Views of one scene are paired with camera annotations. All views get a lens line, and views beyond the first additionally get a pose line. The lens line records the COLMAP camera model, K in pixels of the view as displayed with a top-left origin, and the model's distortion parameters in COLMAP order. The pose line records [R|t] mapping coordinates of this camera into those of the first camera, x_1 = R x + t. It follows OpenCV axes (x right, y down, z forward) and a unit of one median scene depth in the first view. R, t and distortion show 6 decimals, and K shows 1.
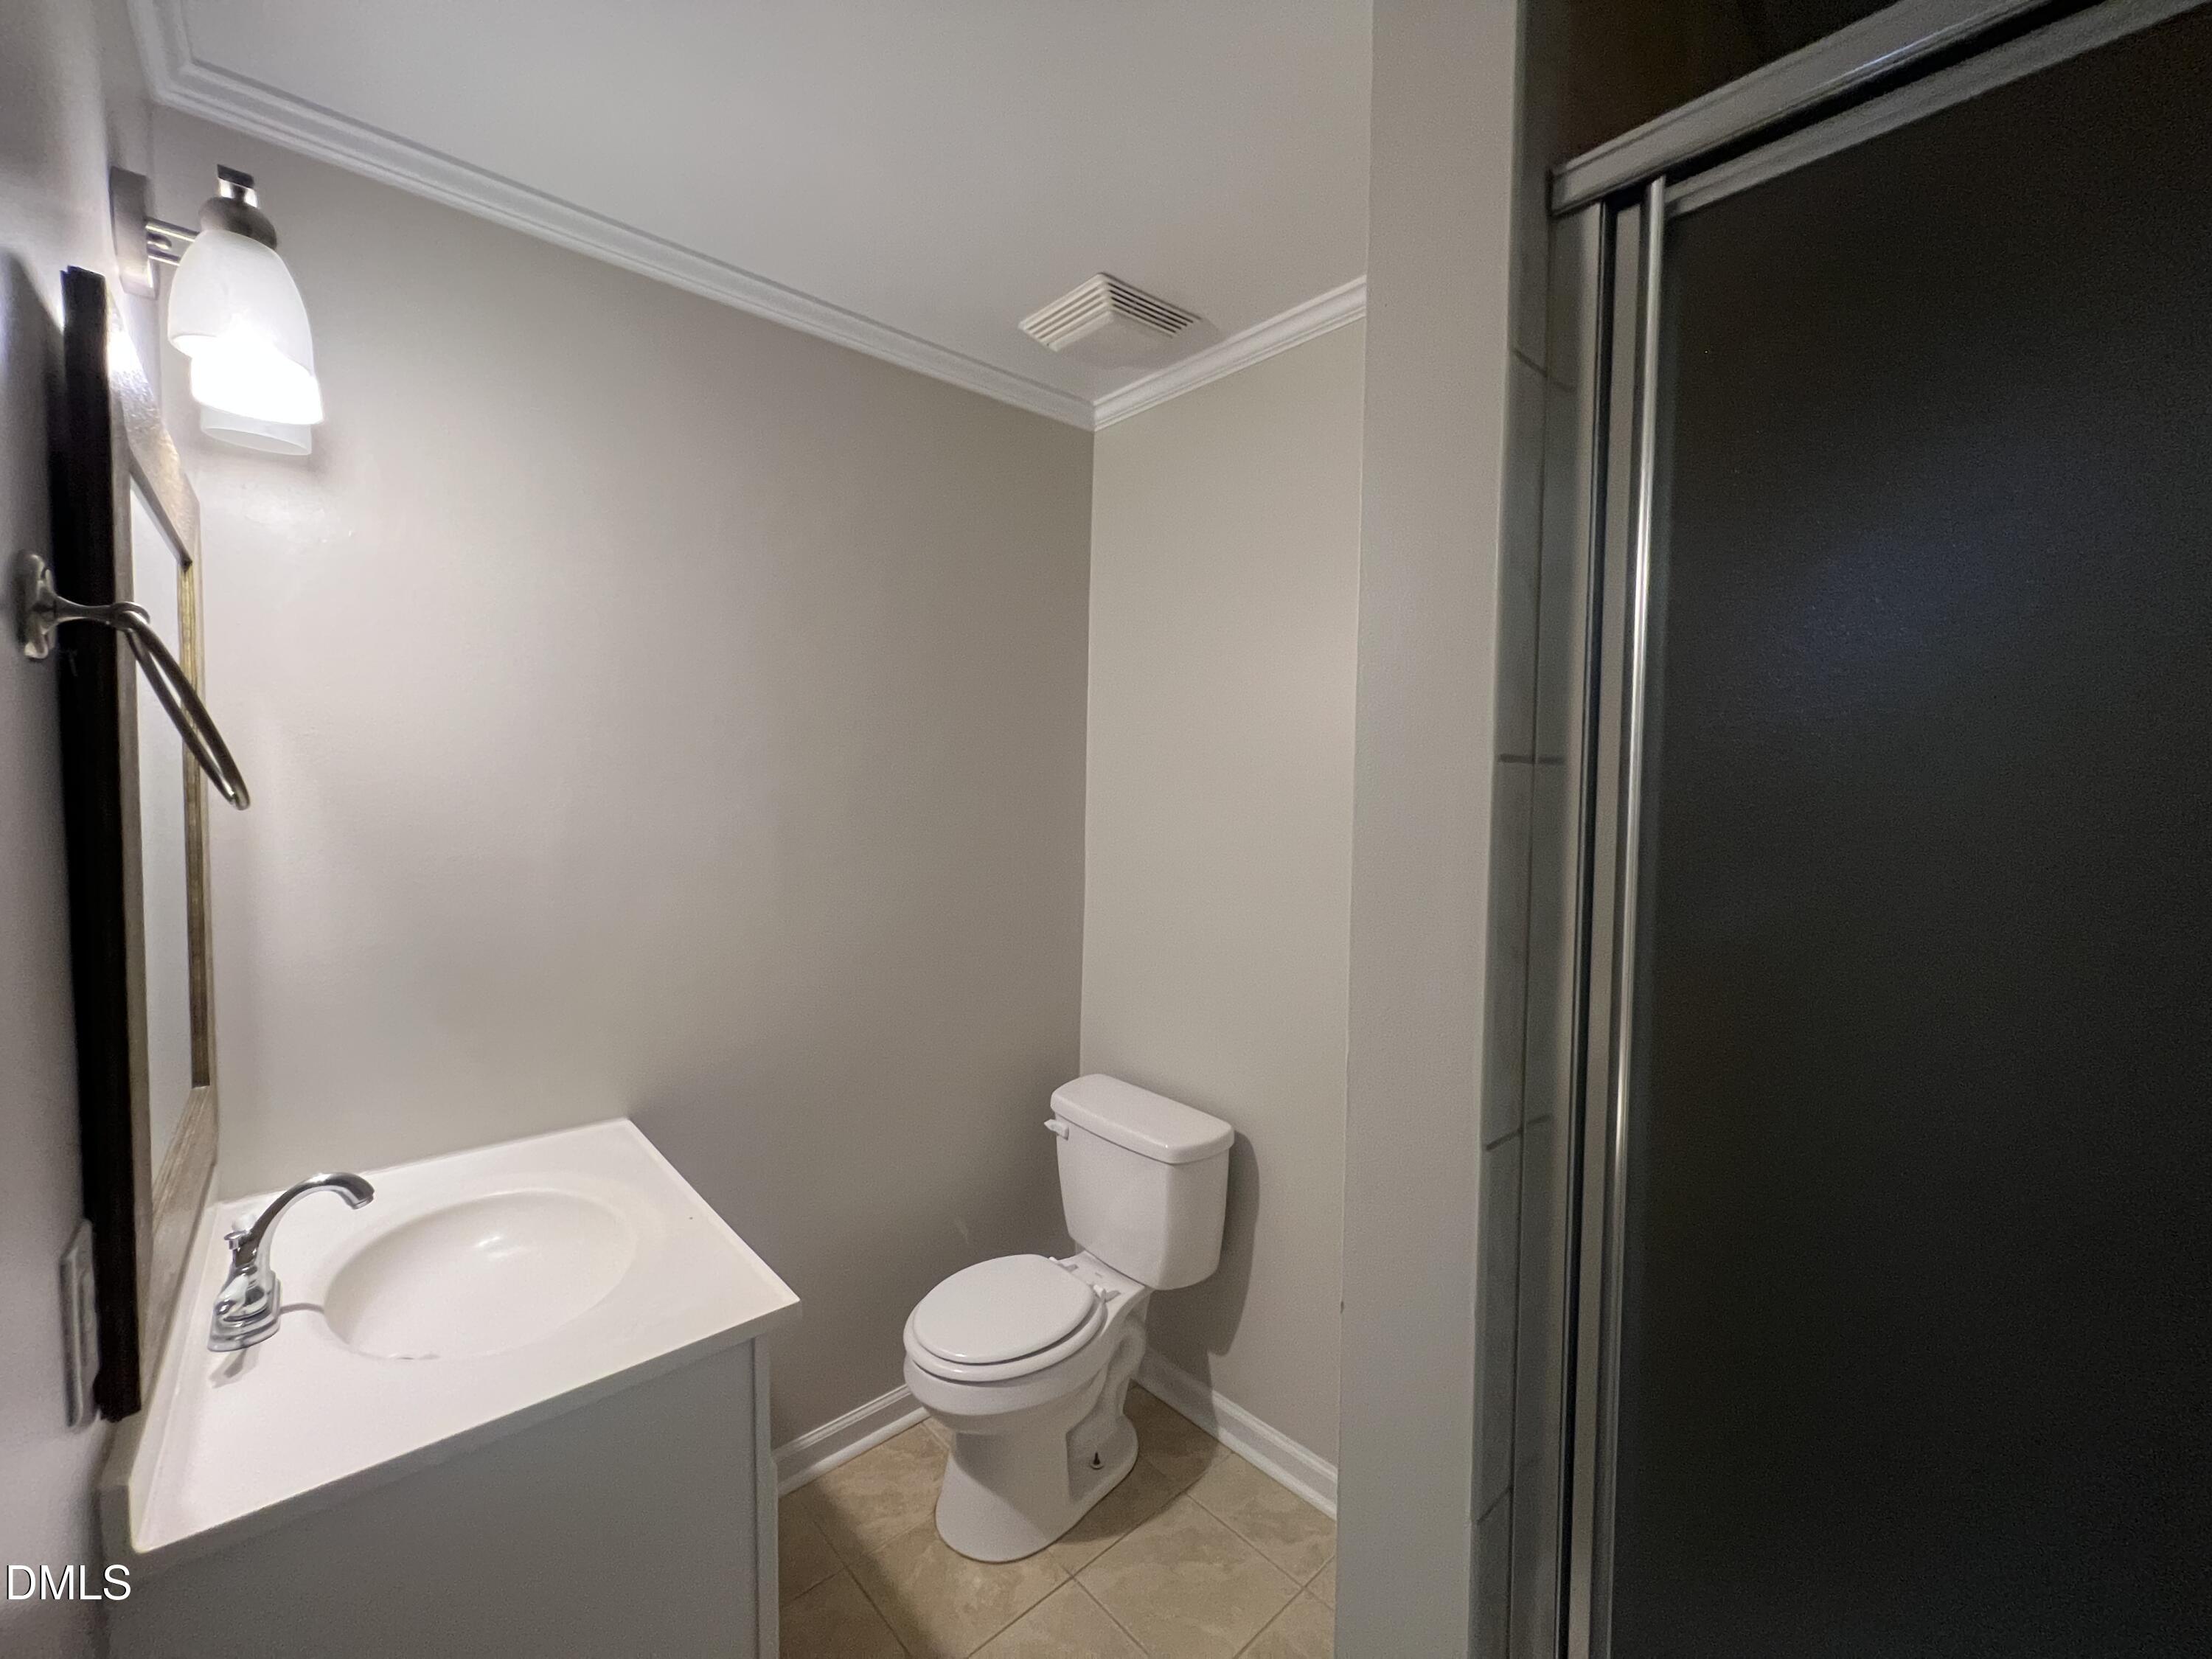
lens RADIAL K [[887.9, 0, 1110.5], [0, 887.9, 831.5], [0, 0, 1]] dist [-0.001704, 0.000402]
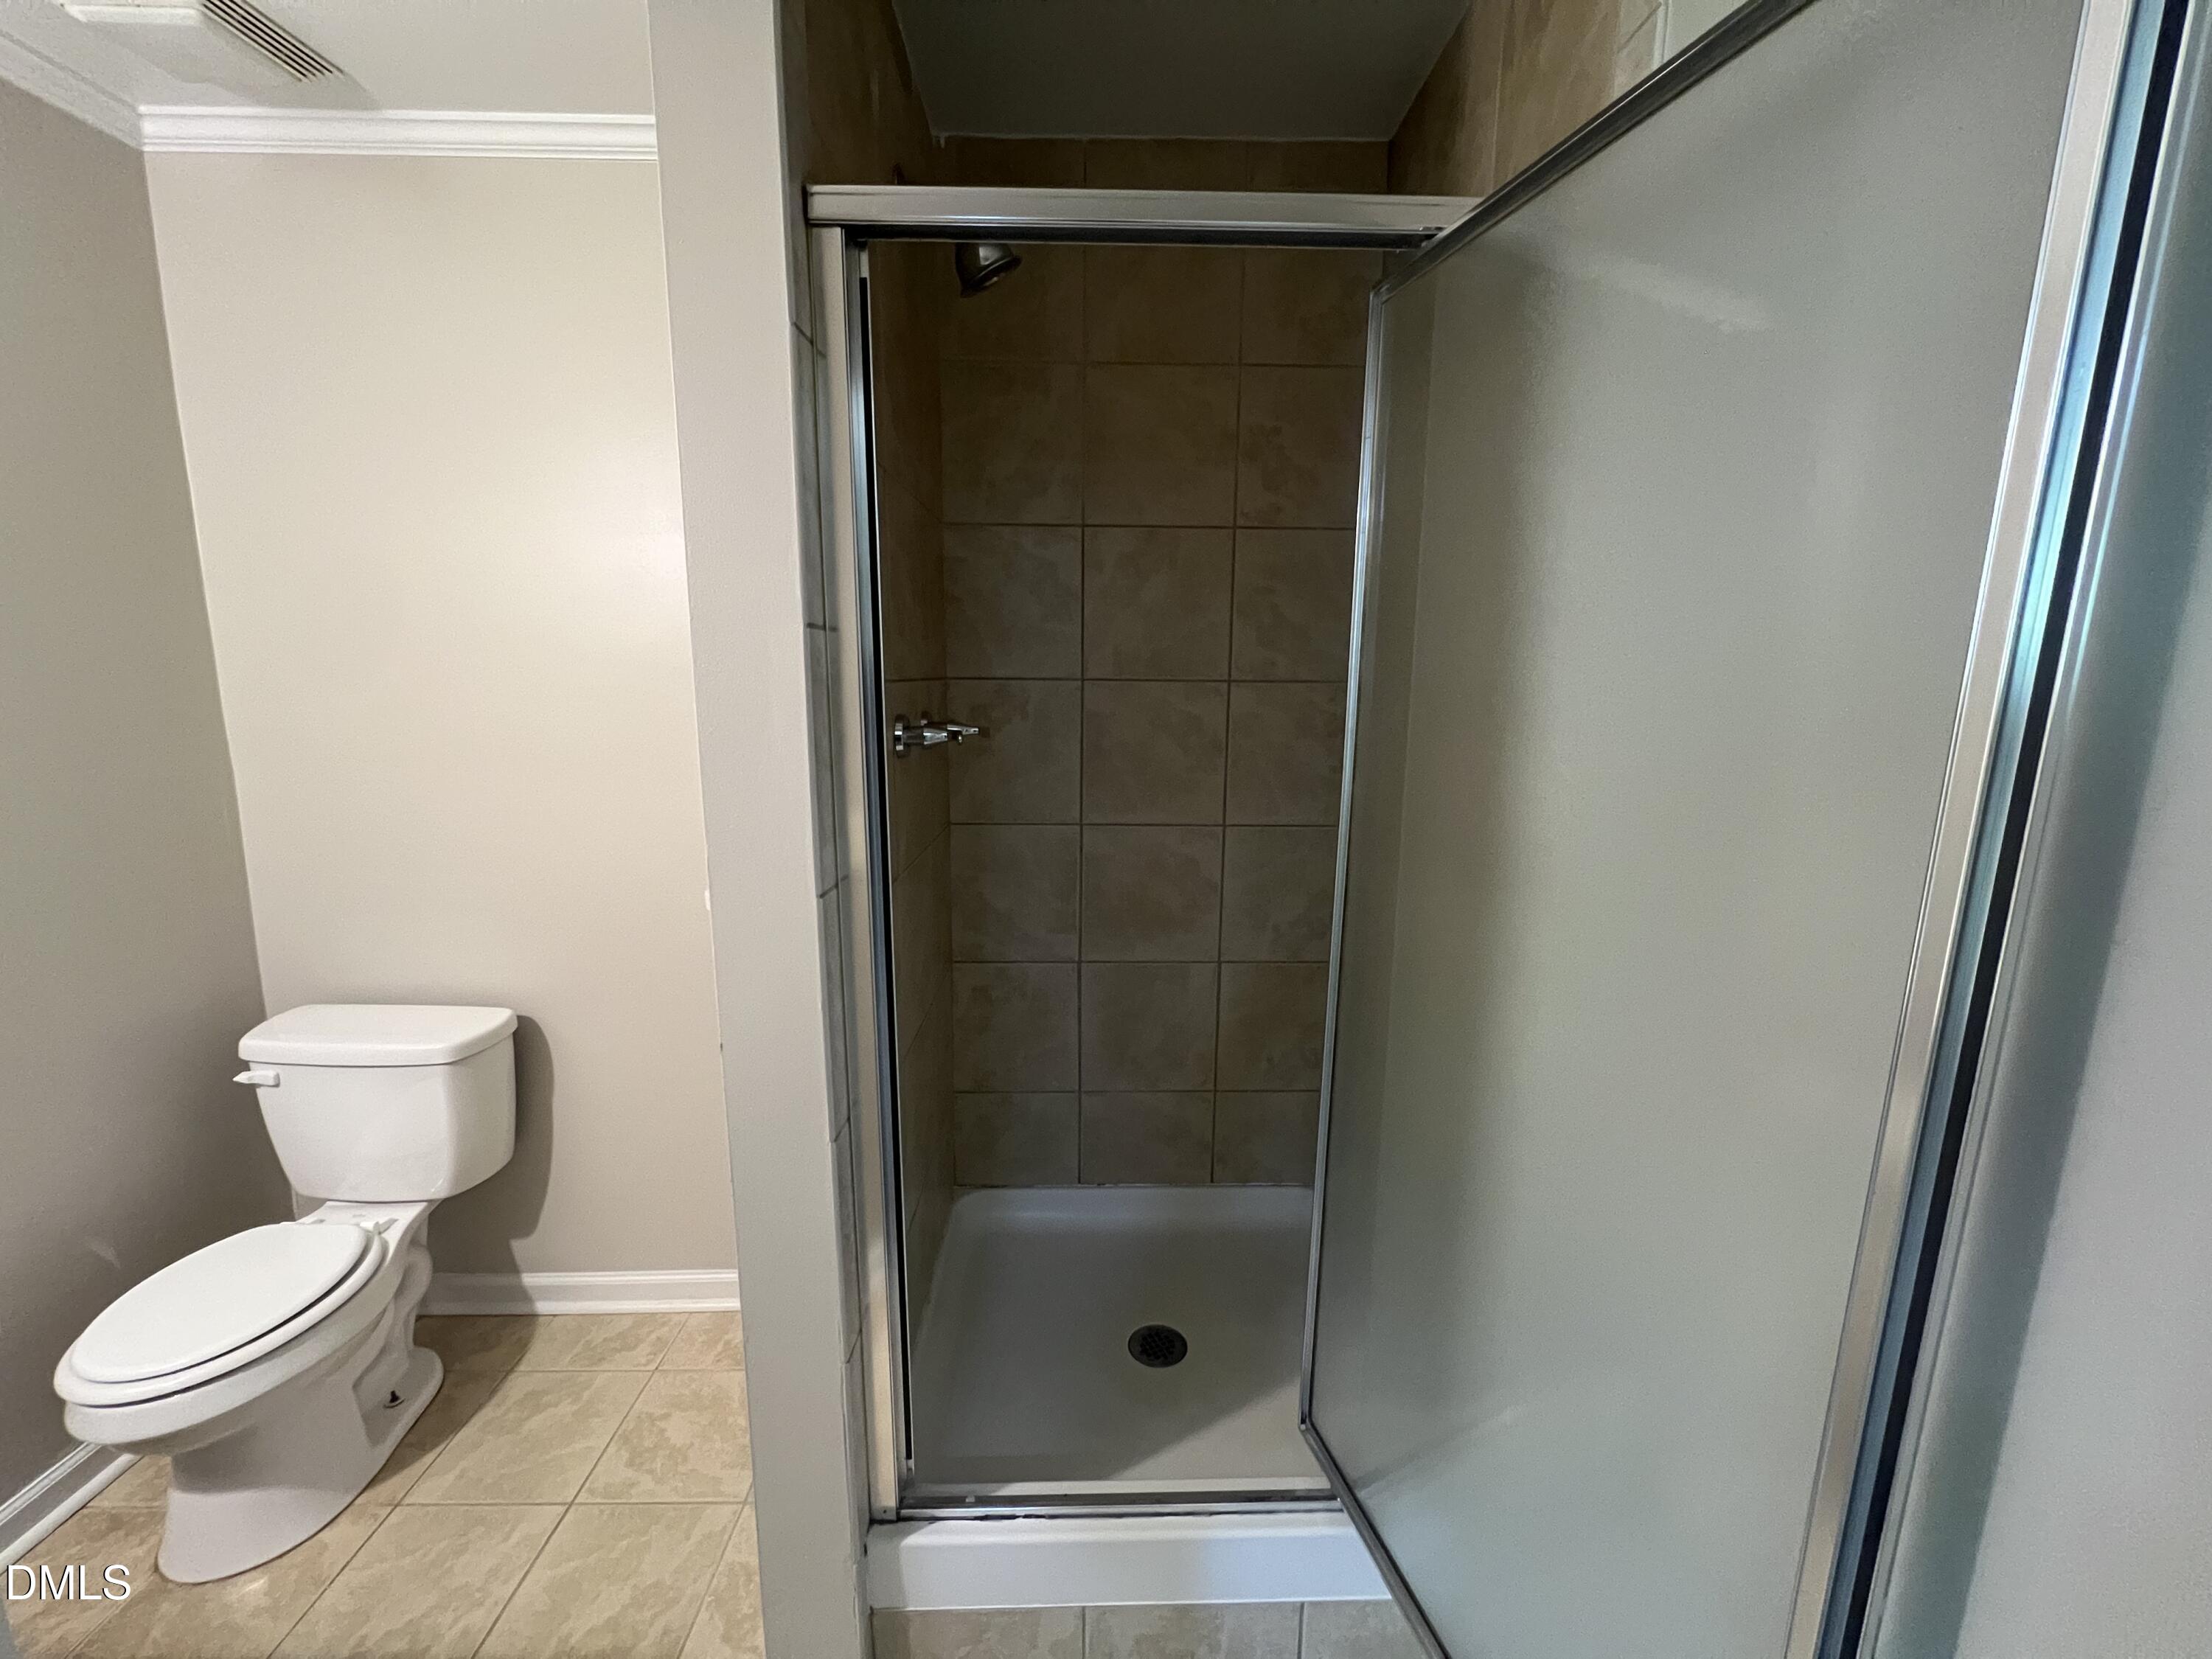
lens RADIAL K [[887.9, 0, 1105.6], [0, 887.9, 822.8], [0, 0, 1]] dist [0.000401, -0.000165]
pose [[0.670890, -0.129634, 0.730139, -0.114655], [0.036647, 0.989194, 0.141955, 0.016688], [-0.740651, -0.068479, 0.668391, -0.116941]]
